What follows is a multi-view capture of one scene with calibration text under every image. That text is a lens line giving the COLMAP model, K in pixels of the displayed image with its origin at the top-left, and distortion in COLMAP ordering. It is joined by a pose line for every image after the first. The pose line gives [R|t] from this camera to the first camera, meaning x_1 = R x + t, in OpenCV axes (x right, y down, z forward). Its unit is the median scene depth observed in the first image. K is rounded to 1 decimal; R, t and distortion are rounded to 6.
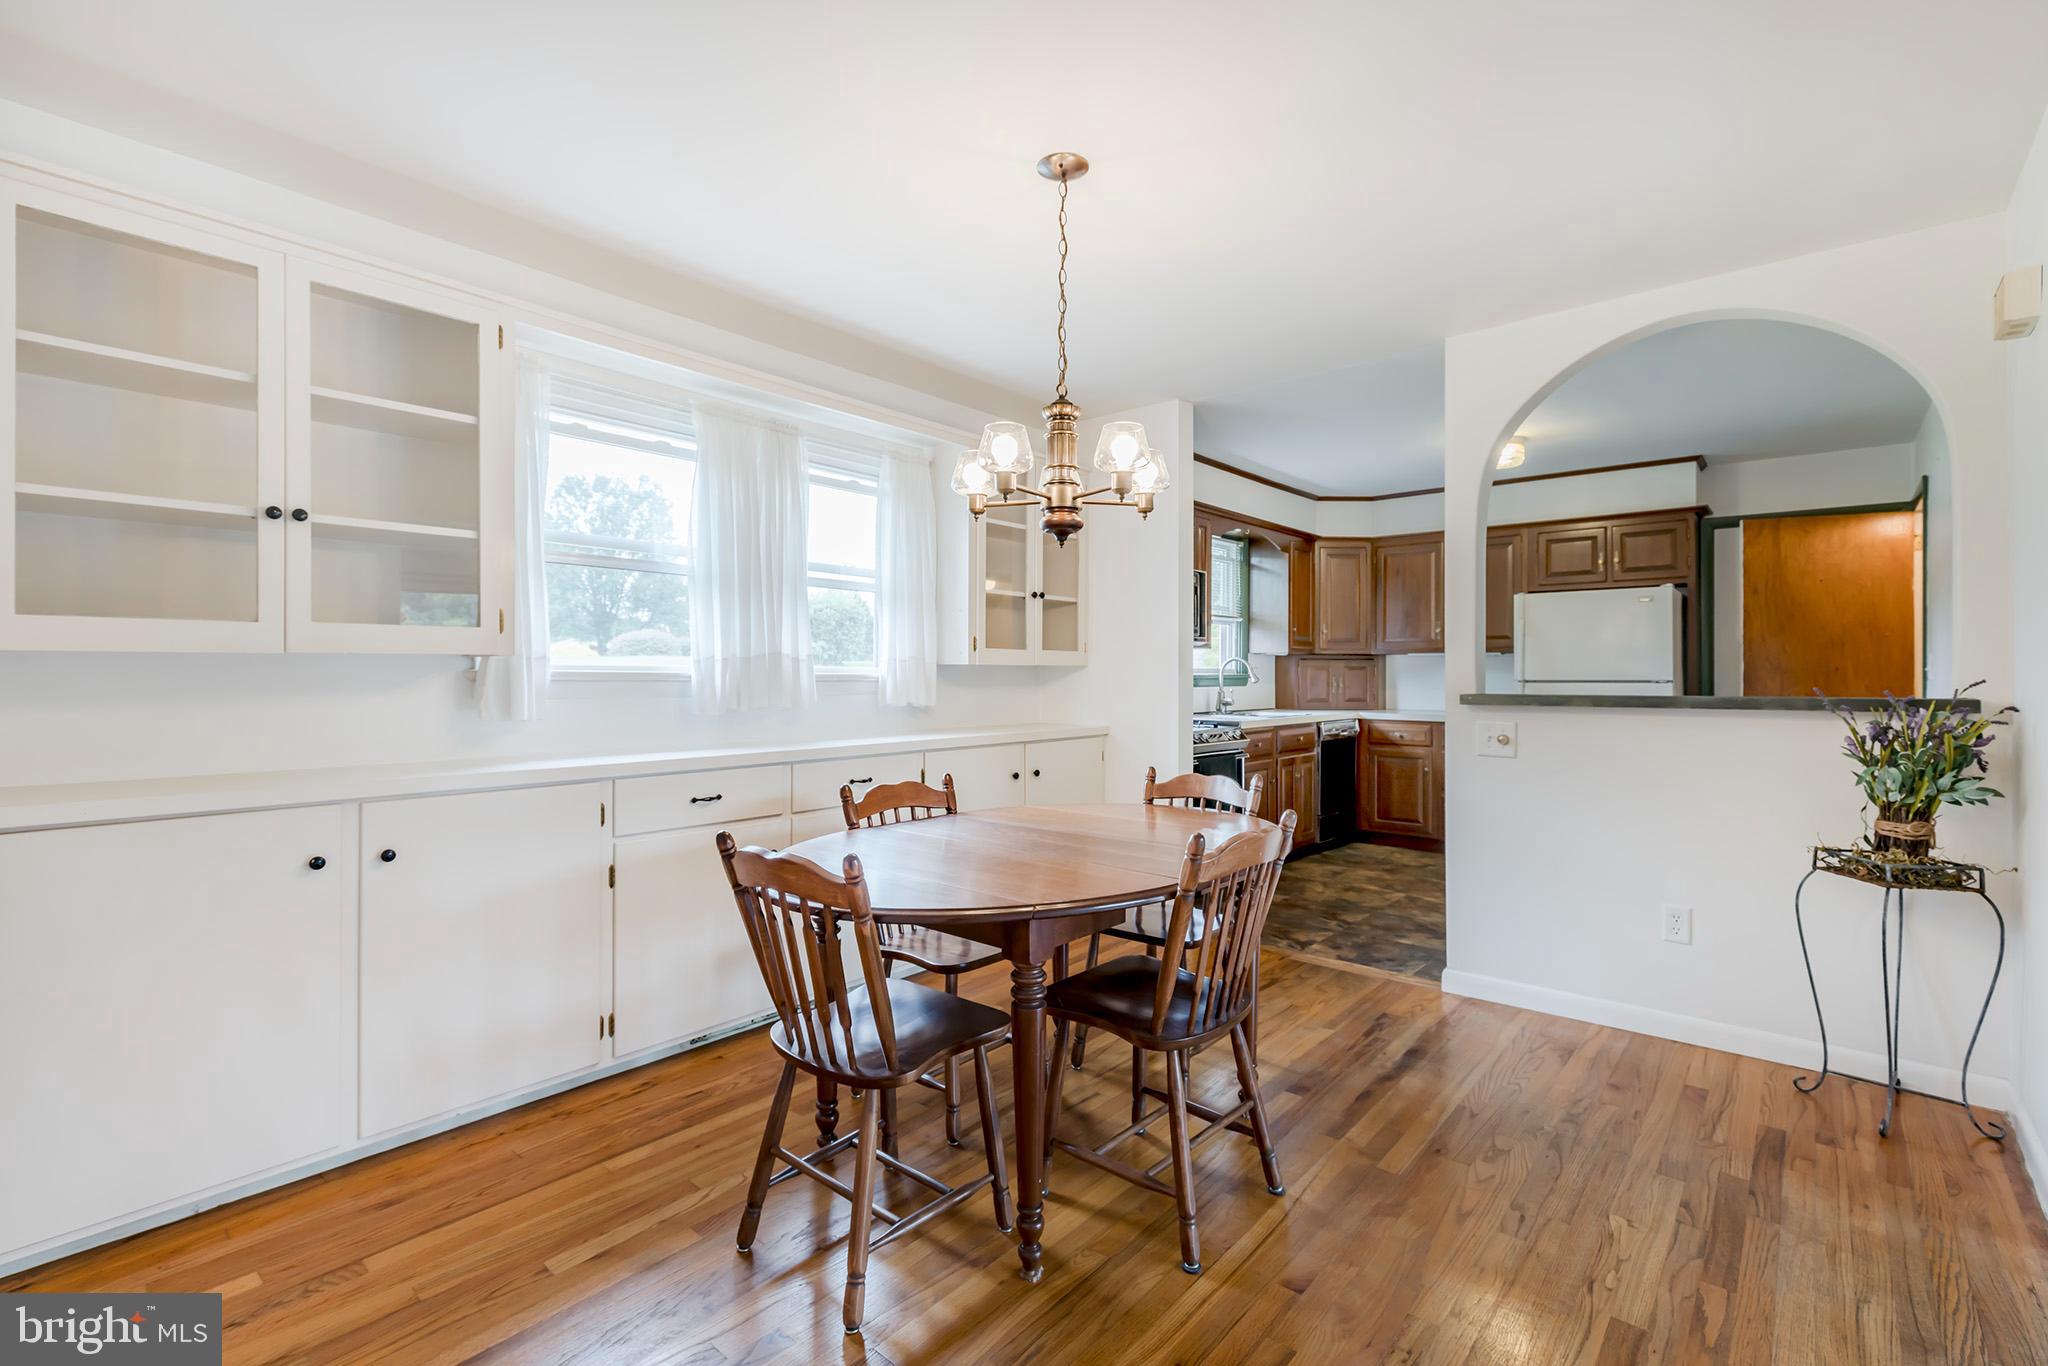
lens RADIAL K [[928.3, 0, 1024.0], [0, 928.3, 683.0], [0, 0, 1]] dist [-0.000053, 0.000031]
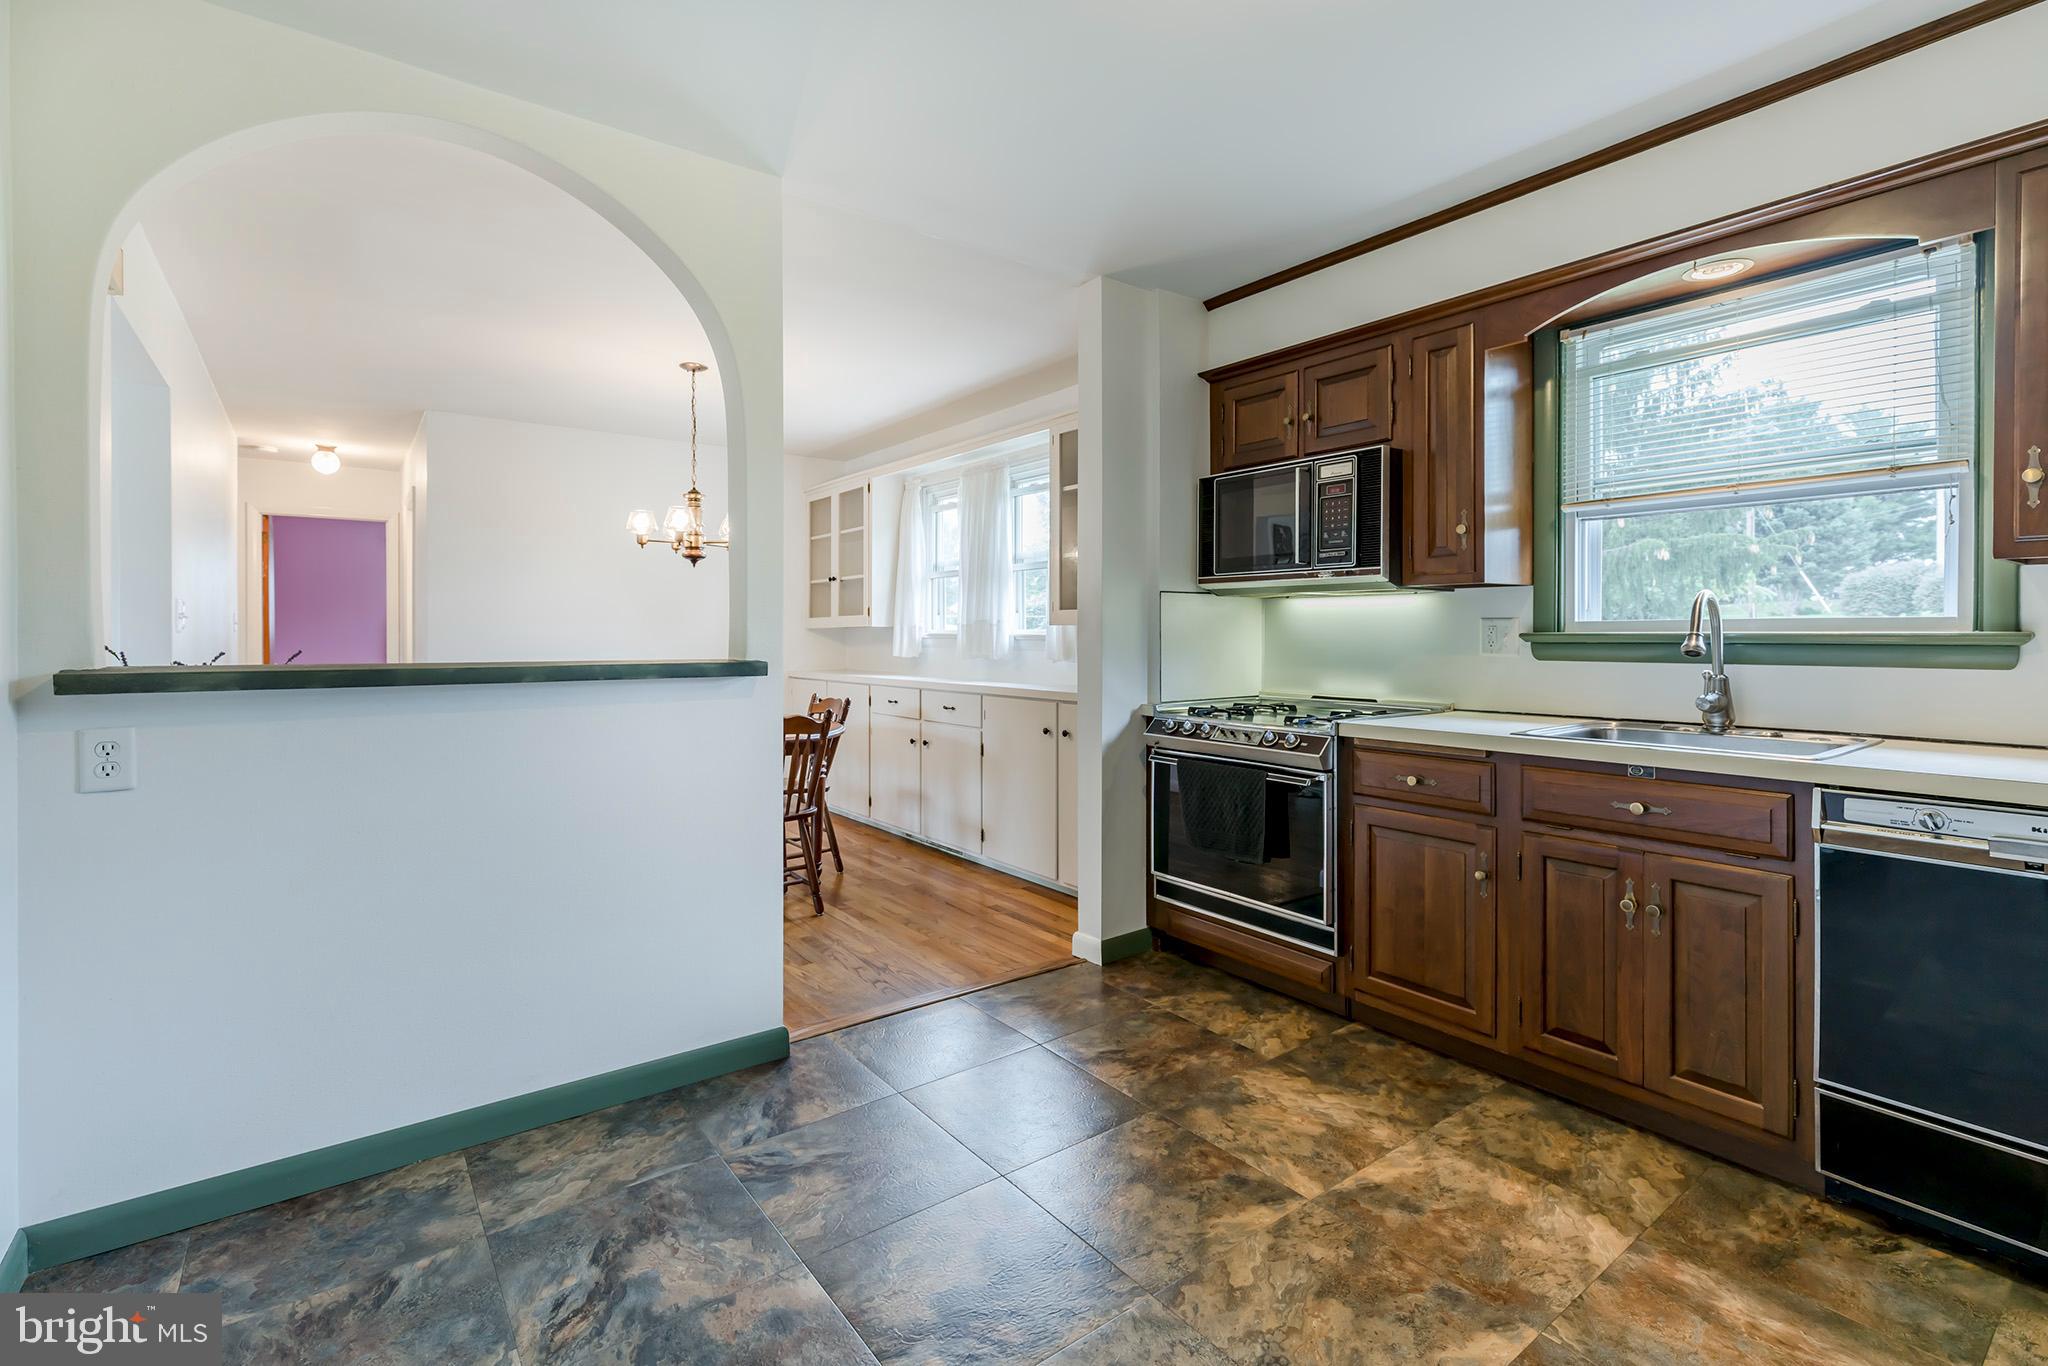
lens RADIAL K [[912.8, 0, 1030.4], [0, 912.8, 647.4], [0, 0, 1]] dist [0.001566, 0.000470]
pose [[-0.218049, 0.015299, -0.975818, 0.674219], [-0.008972, 0.999803, 0.017680, -0.007137], [0.975897, 0.012610, -0.217869, 0.803071]]
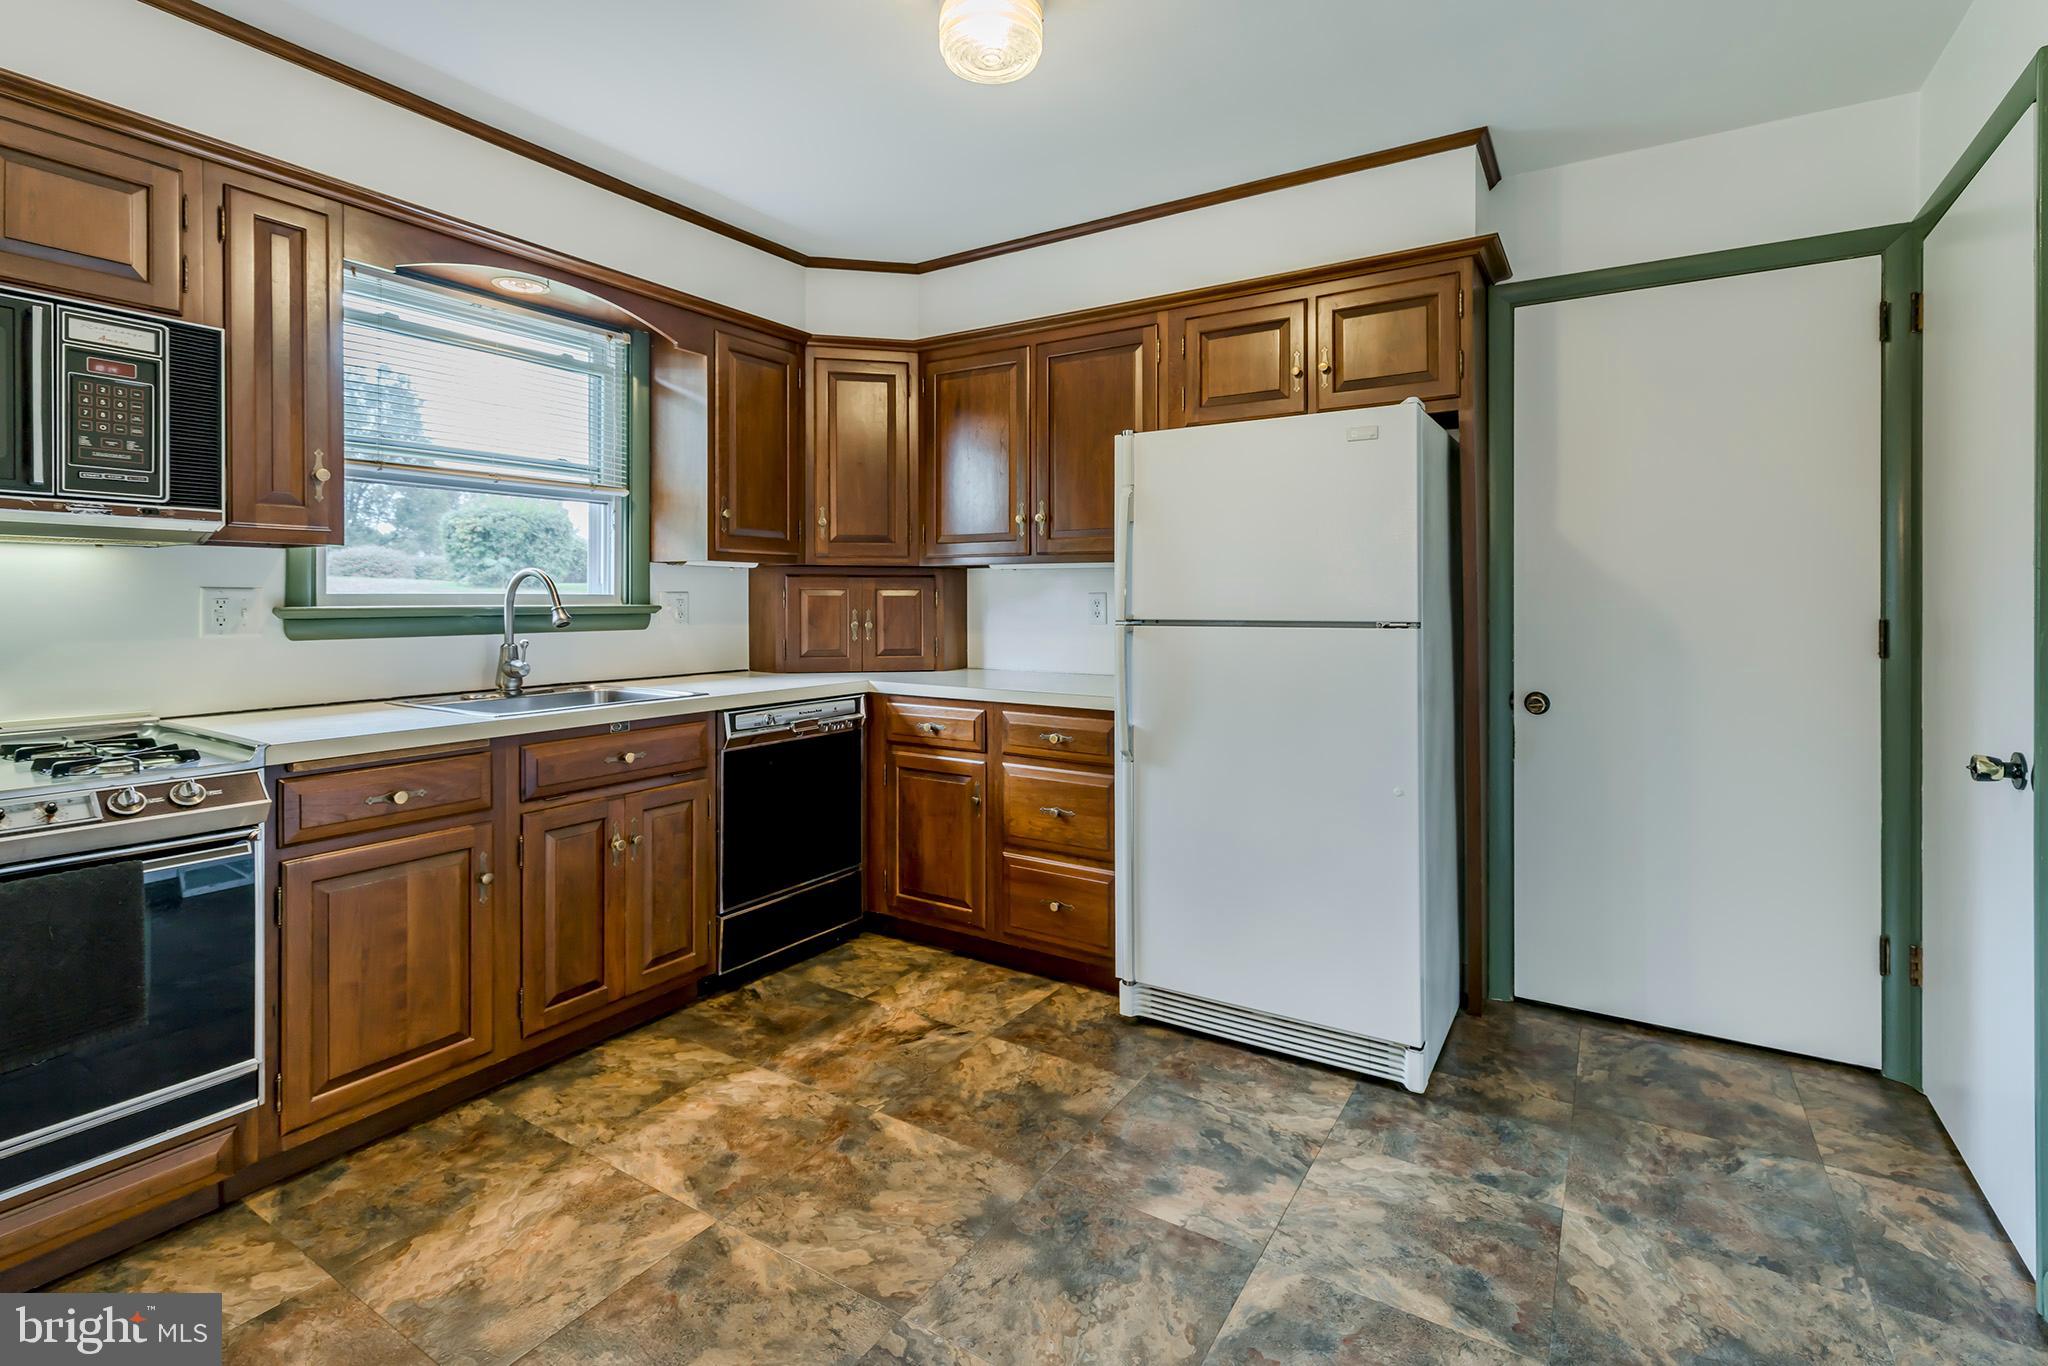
lens RADIAL K [[972.2, 0, 996.3], [0, 972.2, 602.4], [0, 0, 1]] dist [0.002781, 0.000060]
pose [[0.992080, 0.000057, 0.125607, 0.379925], [0.000671, 0.999983, -0.005752, -0.008063], [-0.125605, 0.005791, 0.992063, 0.490382]]
